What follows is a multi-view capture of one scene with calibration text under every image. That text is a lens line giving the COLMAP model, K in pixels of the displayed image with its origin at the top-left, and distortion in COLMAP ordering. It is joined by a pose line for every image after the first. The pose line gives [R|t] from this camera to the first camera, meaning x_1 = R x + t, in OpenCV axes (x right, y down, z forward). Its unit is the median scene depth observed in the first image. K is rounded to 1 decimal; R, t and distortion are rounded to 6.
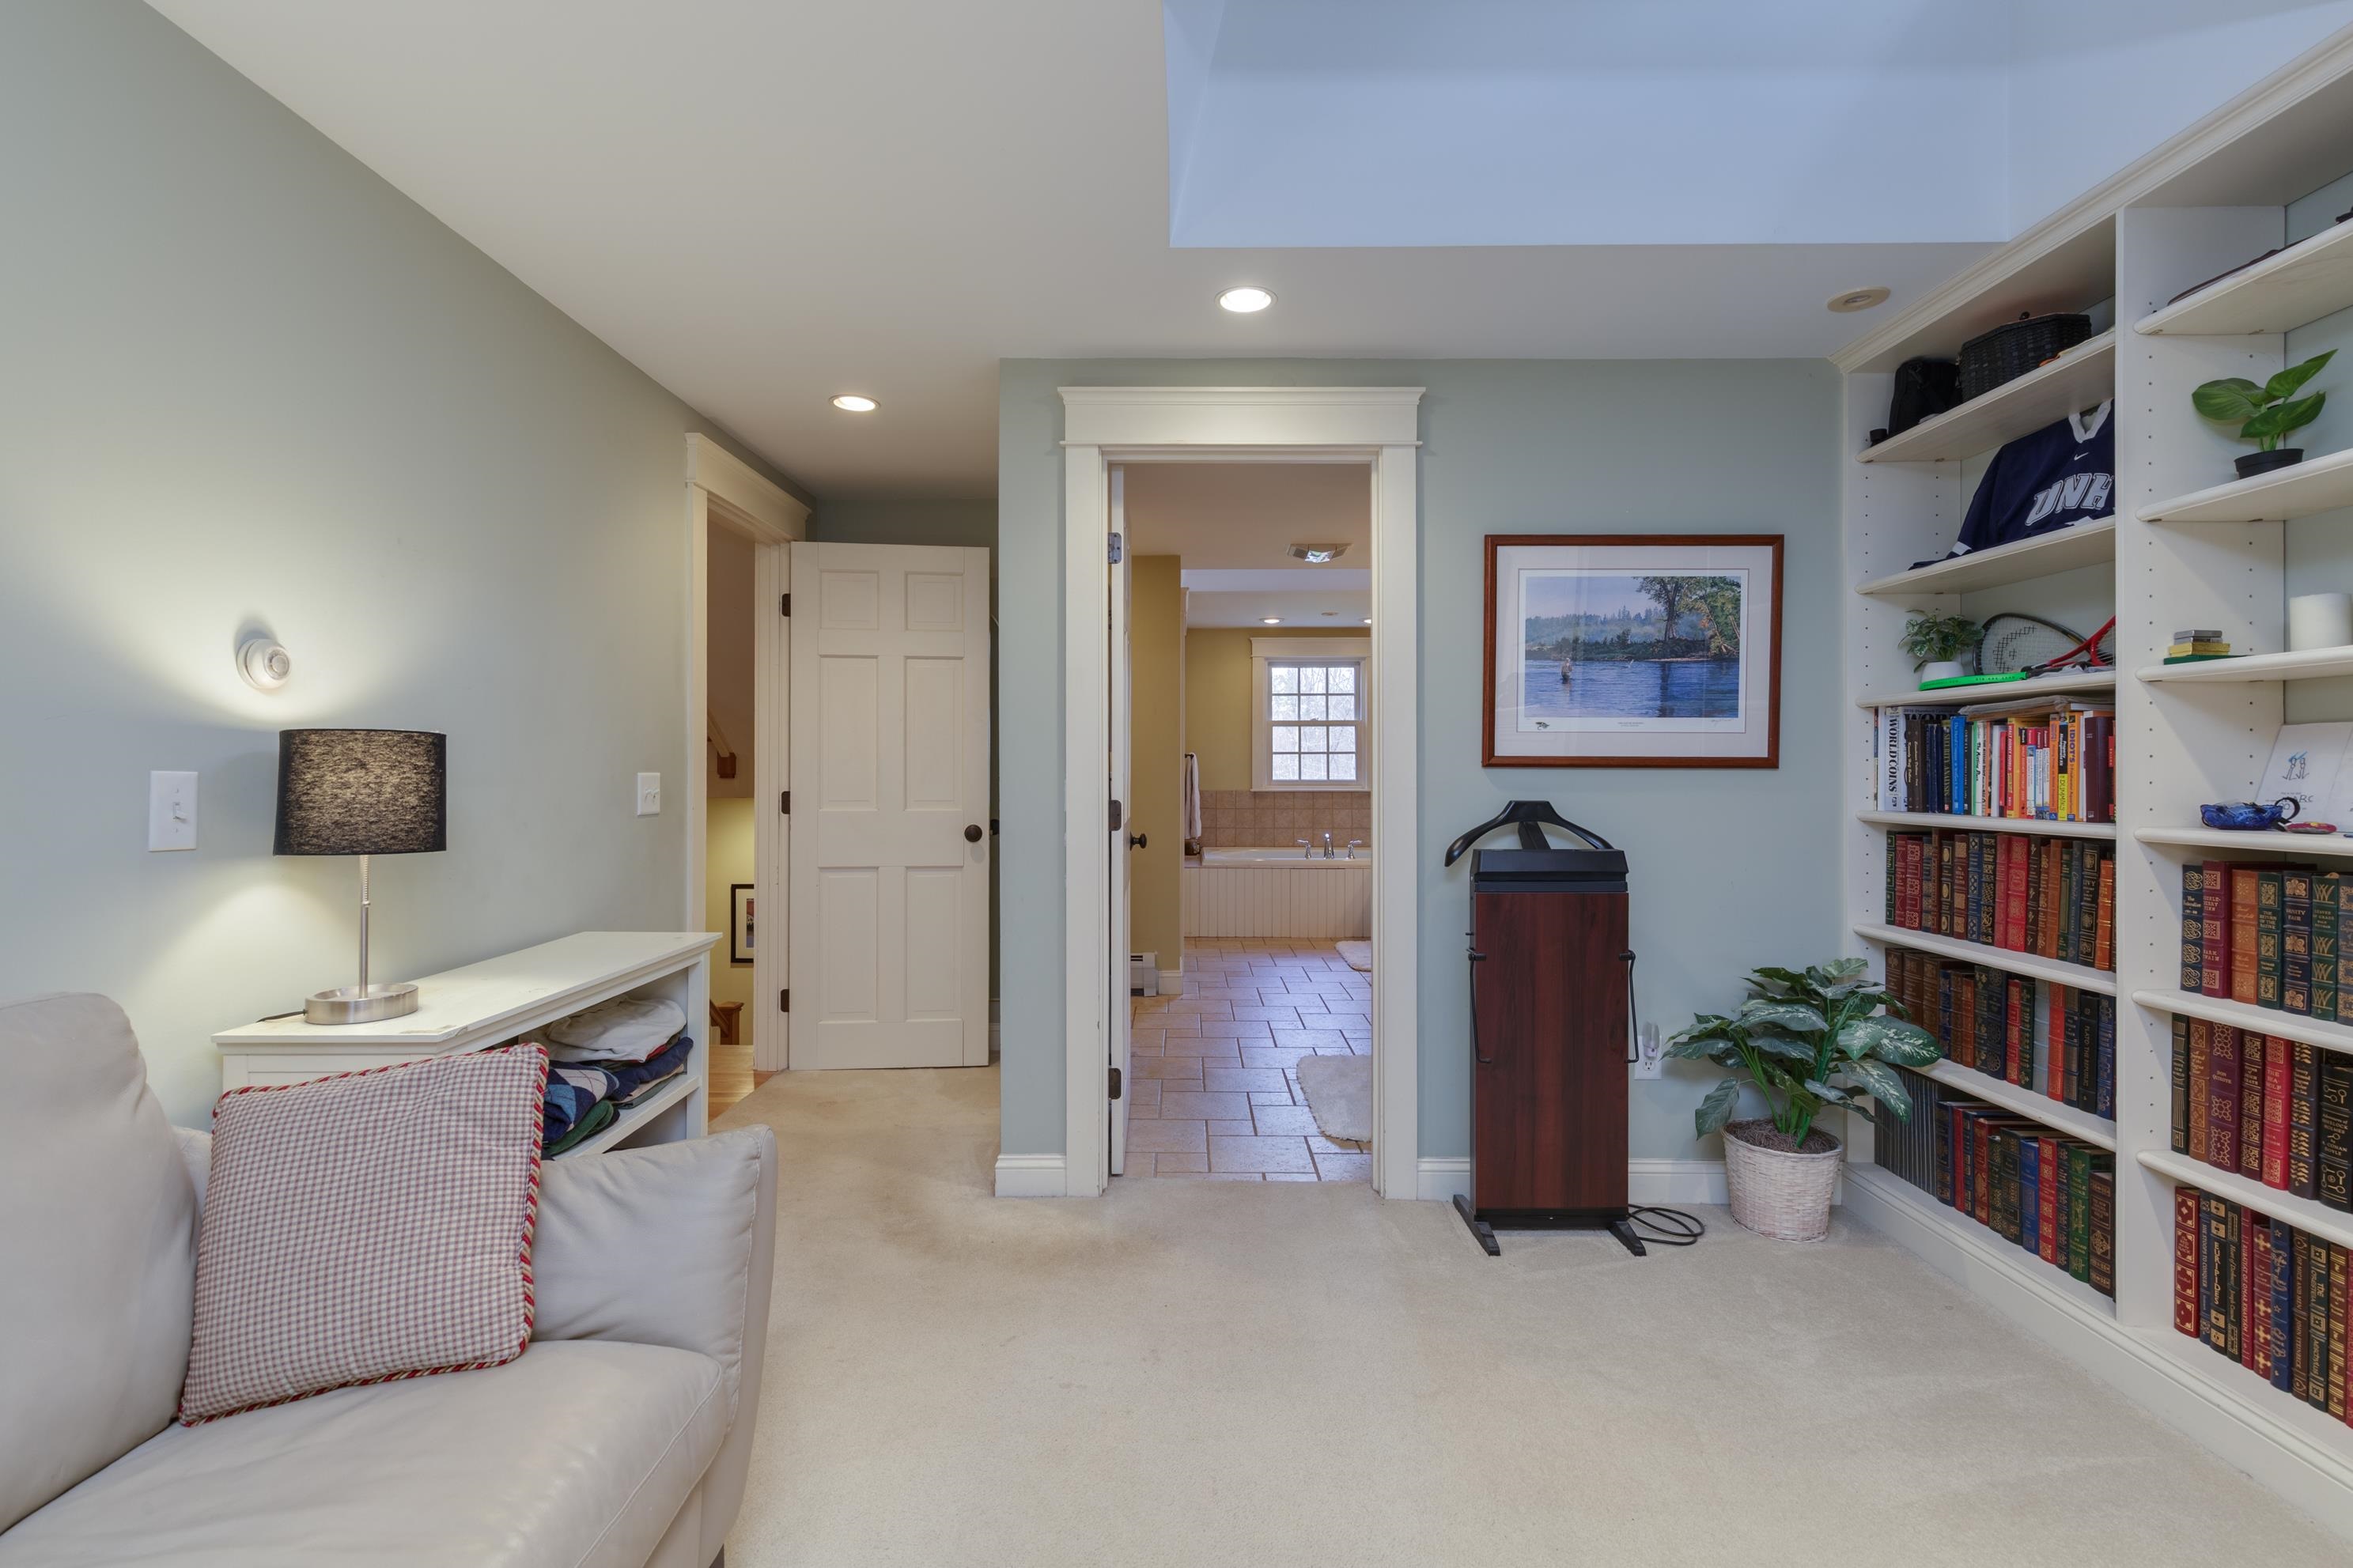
lens RADIAL K [[1267.4, 0, 1121.7], [0, 1267.4, 773.2], [0, 0, 1]] dist [0.007384, 0.001083]
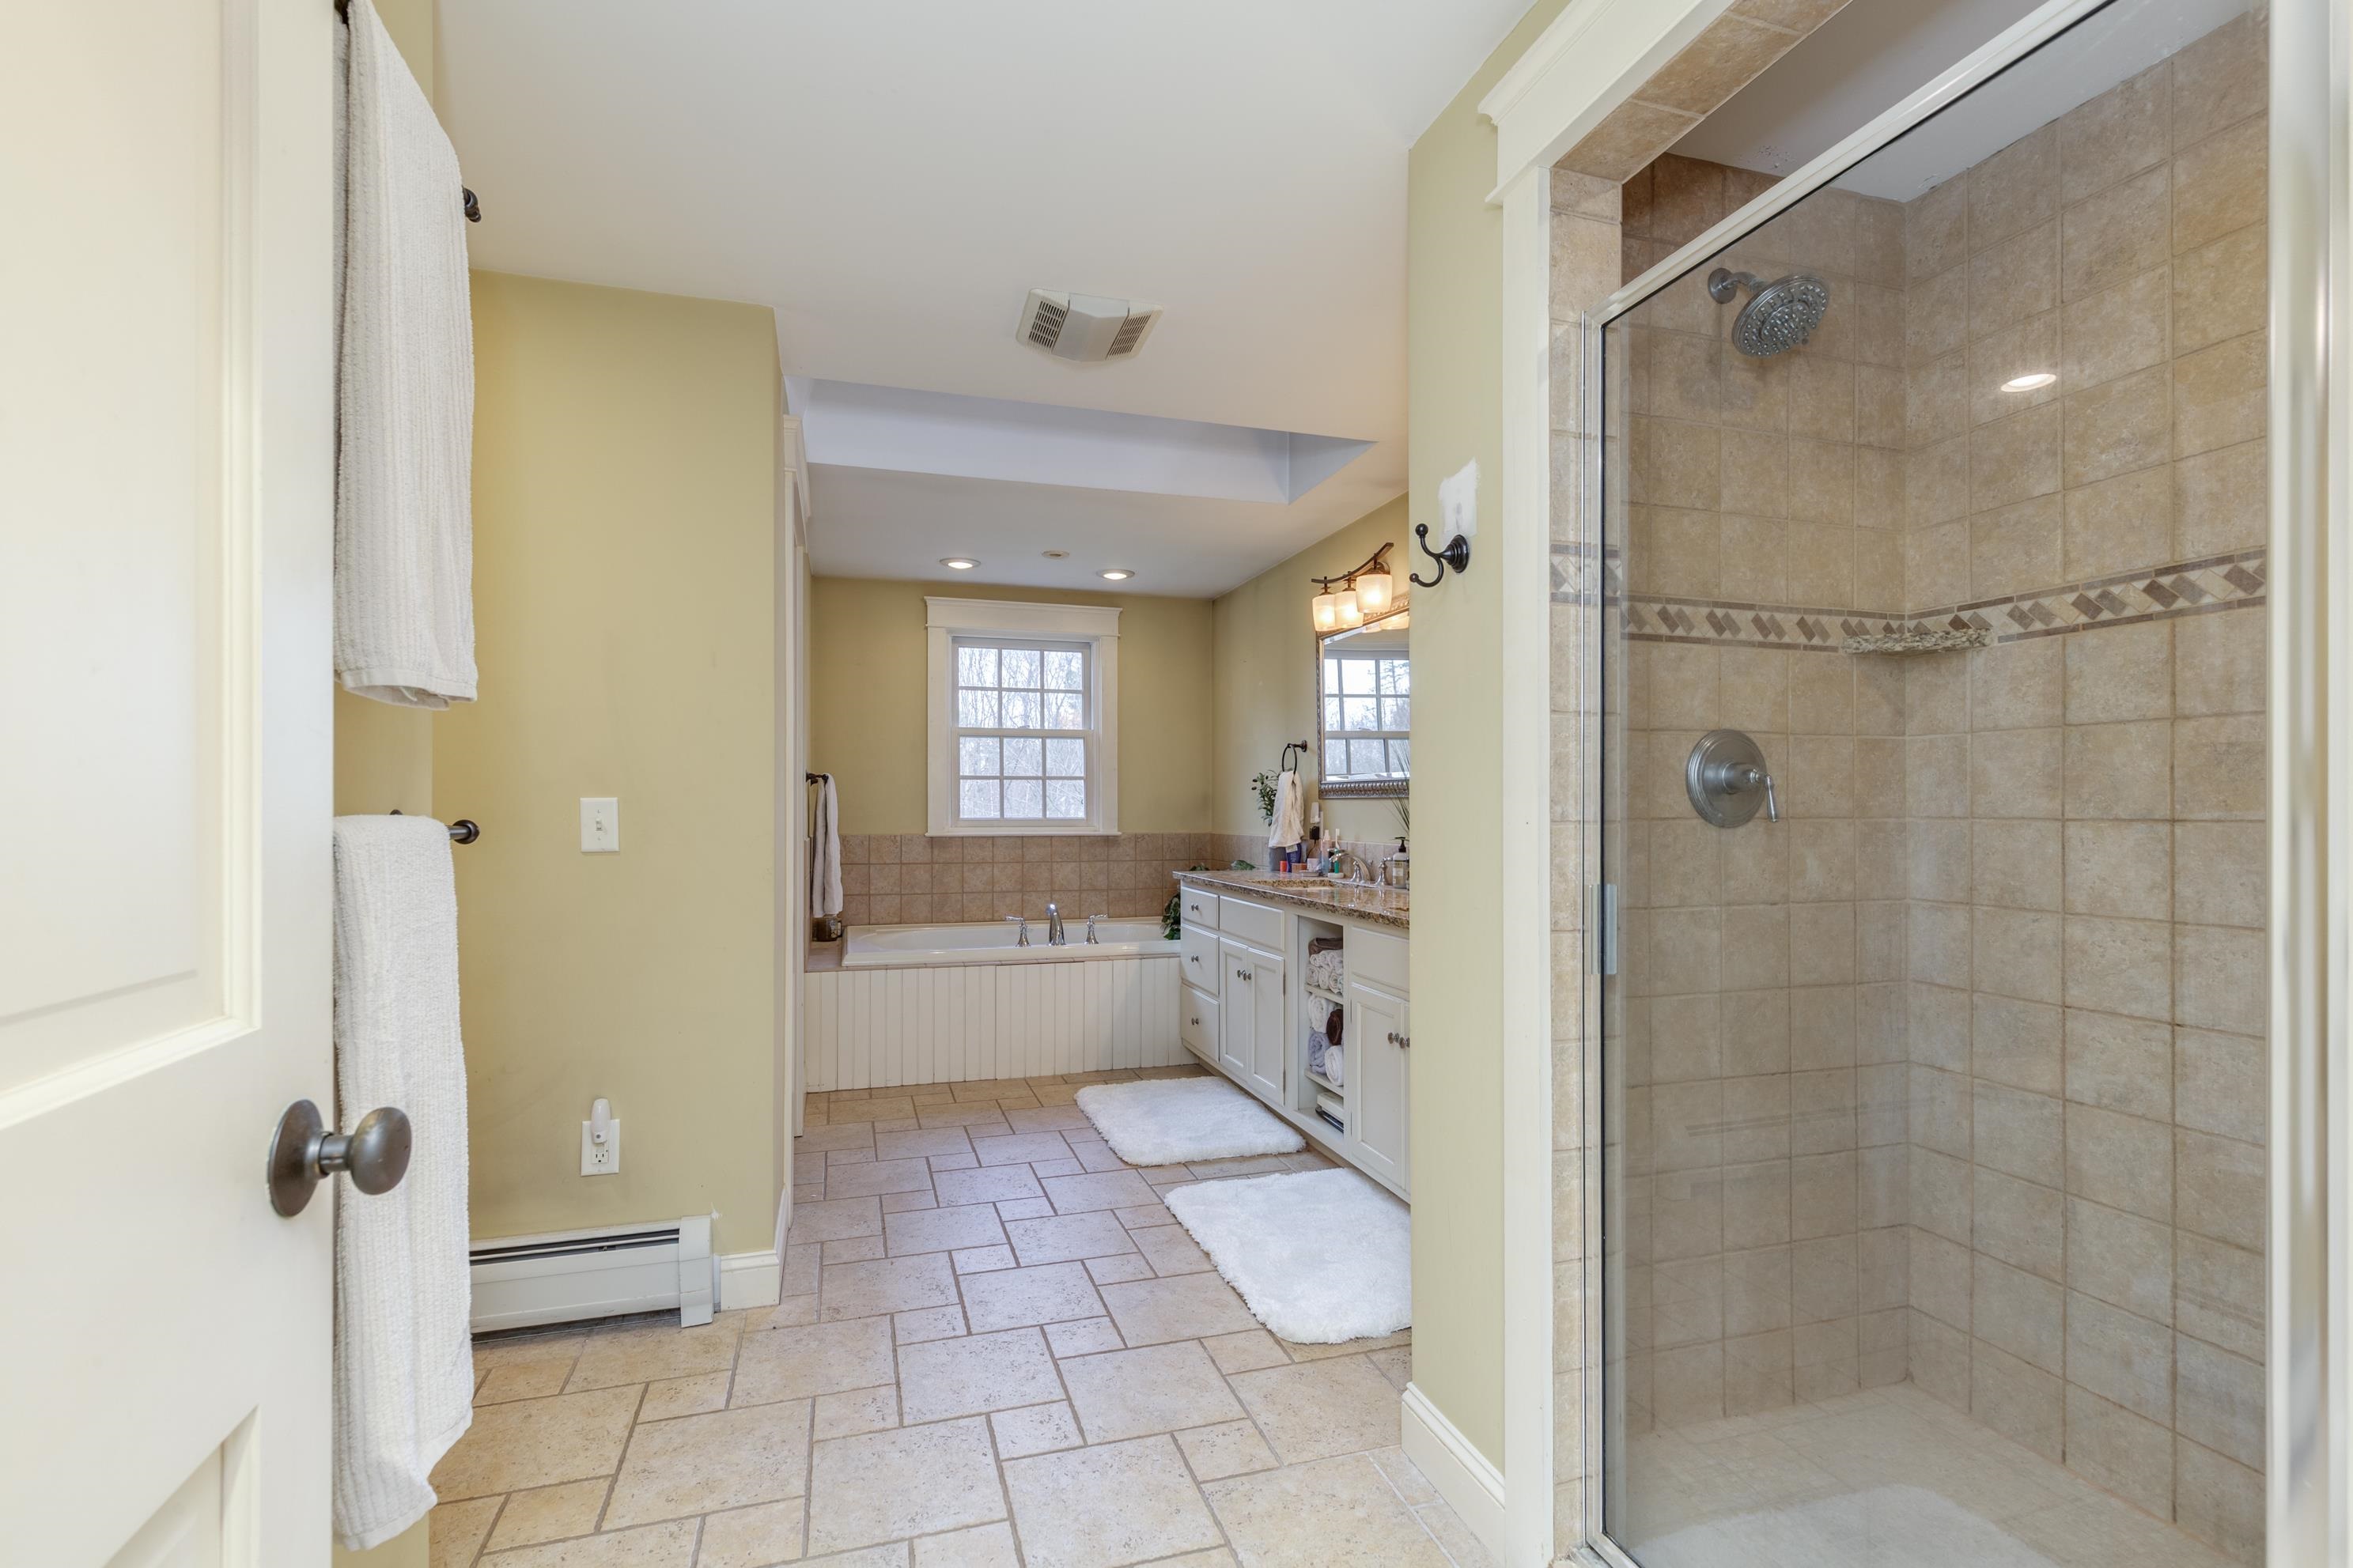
lens RADIAL K [[1267.4, 0, 1227.6], [0, 1267.4, 792.3], [0, 0, 1]] dist [0.007384, 0.001083]
pose [[0.941631, 0.002206, 0.336638, 0.029102], [0.002872, 0.999889, -0.014587, 0.001544], [-0.336633, 0.014703, 0.941521, 0.339075]]
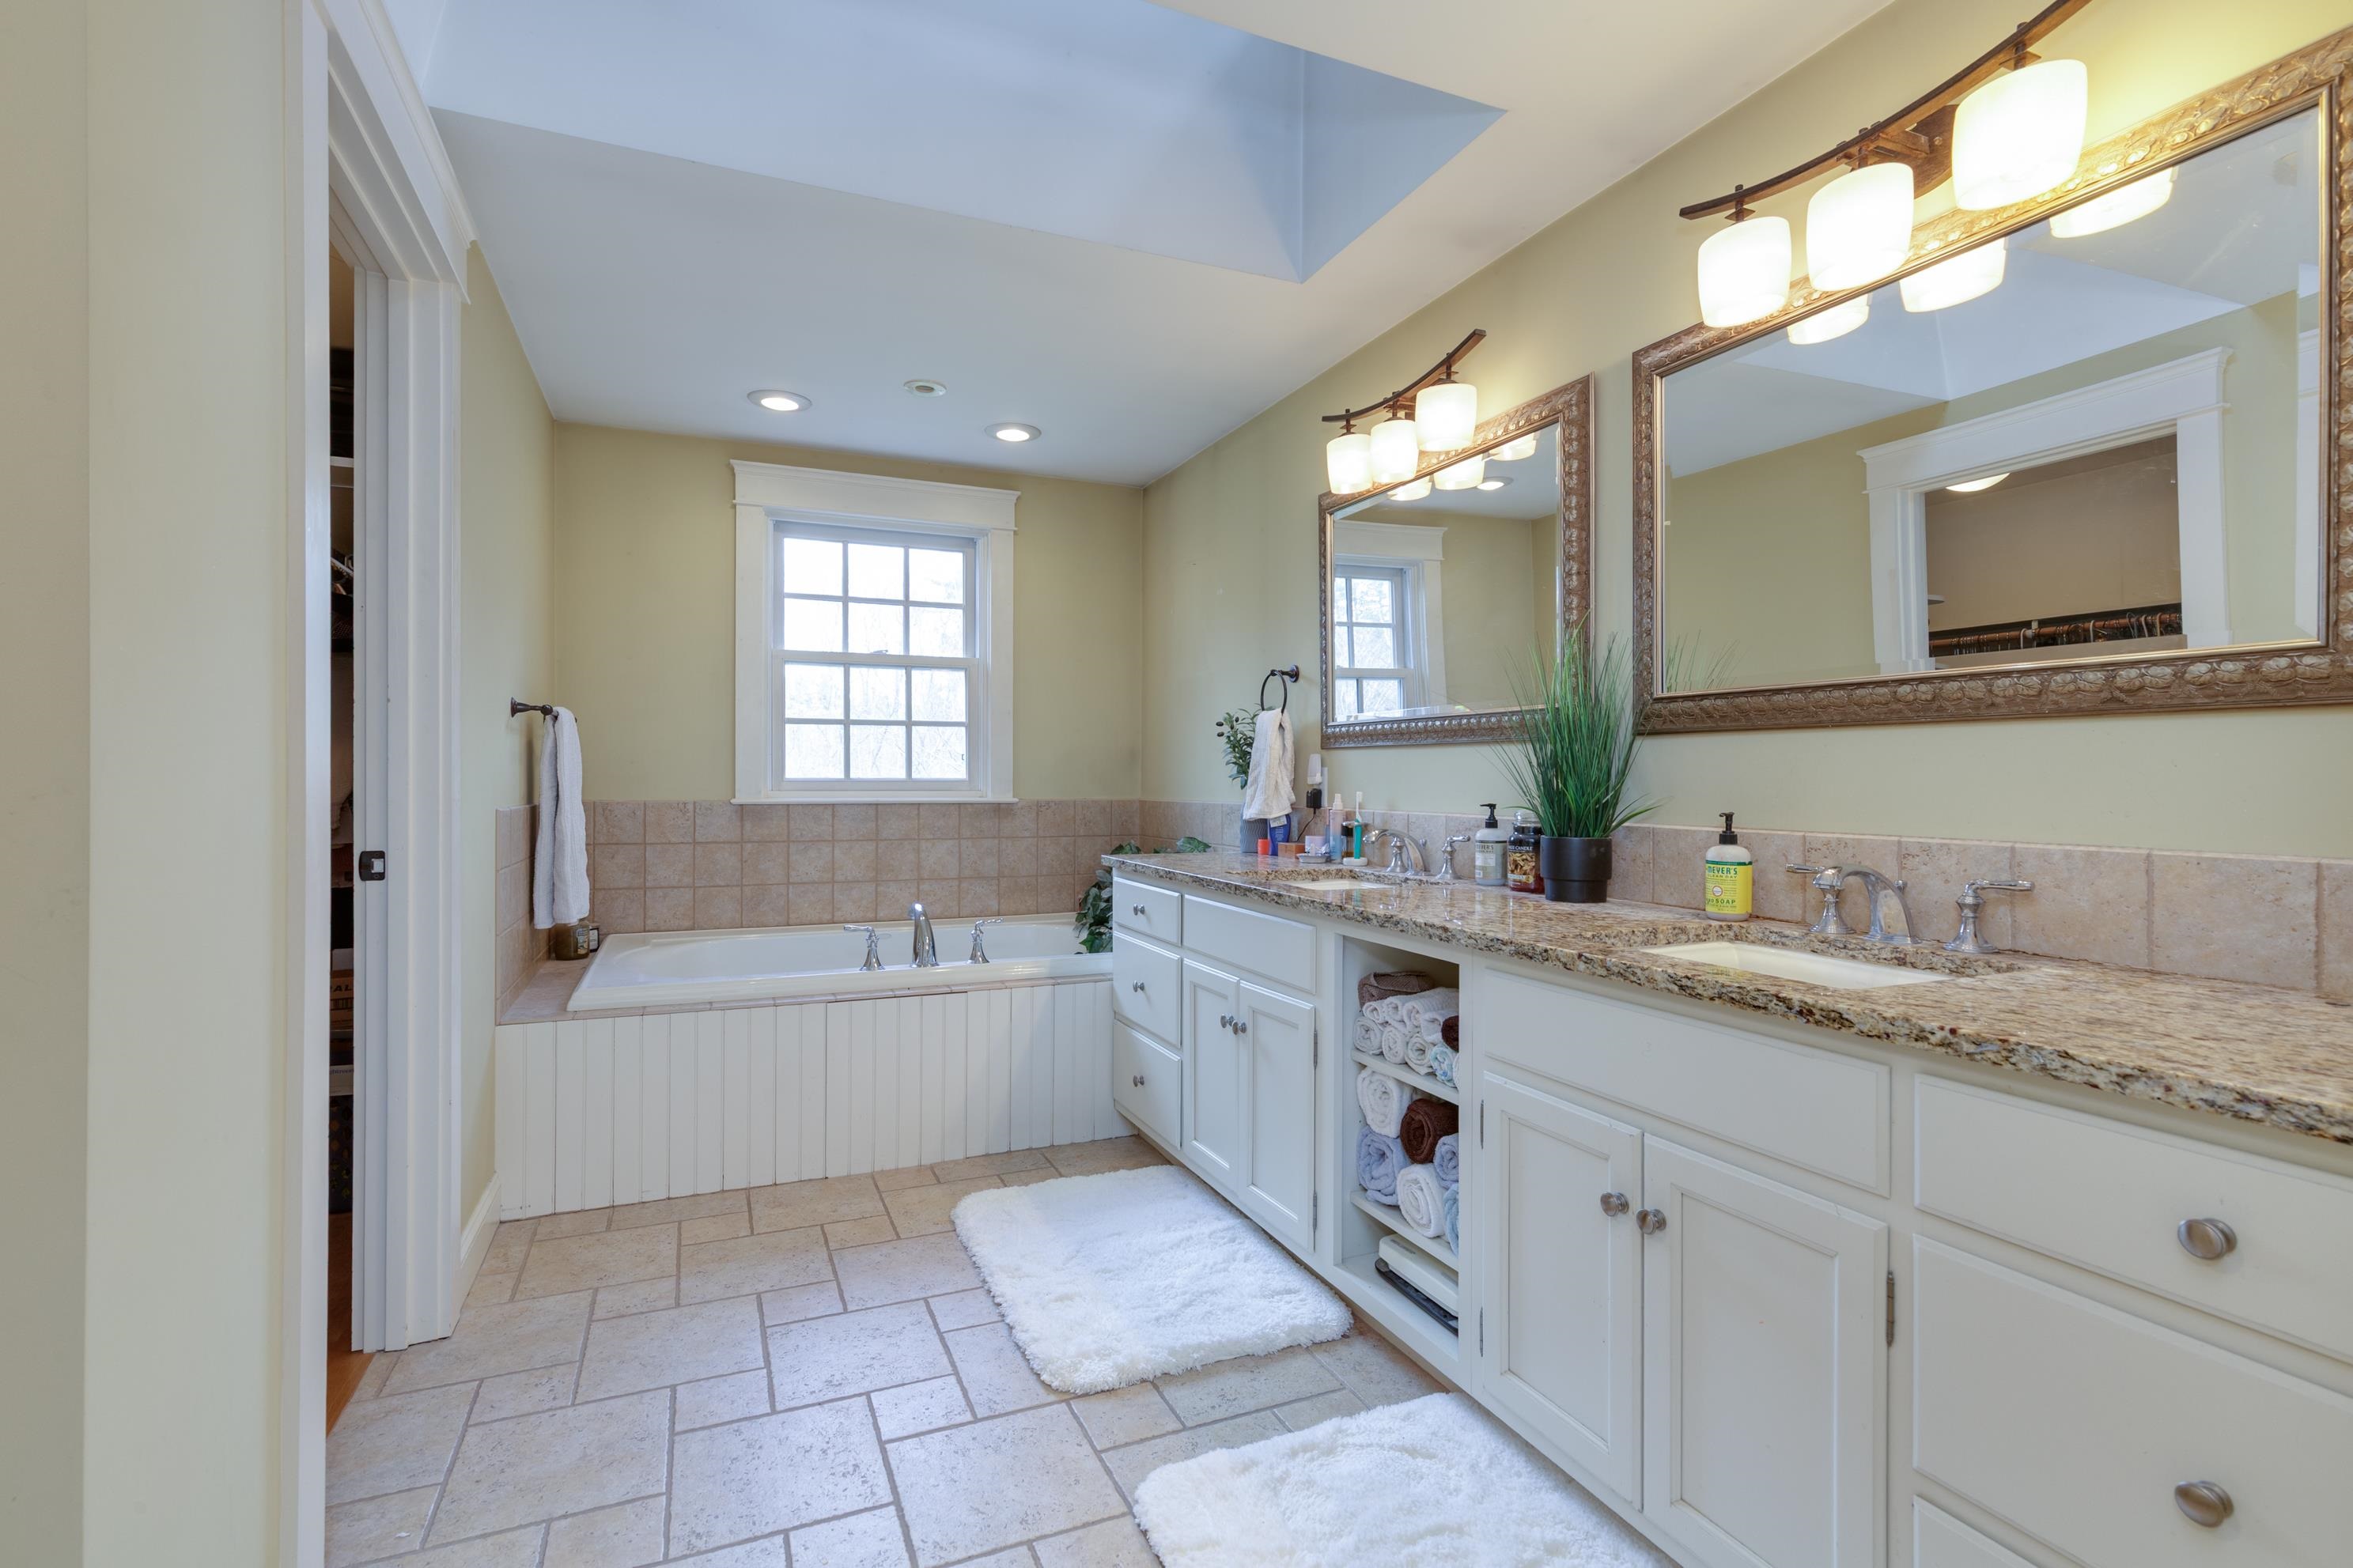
lens RADIAL K [[1267.4, 0, 1290.2], [0, 1267.4, 773.1], [0, 0, 1]] dist [0.007384, 0.001083]
pose [[0.883763, 0.005400, 0.467903, 0.065746], [-0.002194, 0.999970, -0.007398, 0.006234], [-0.467929, 0.005511, 0.883749, 0.507500]]
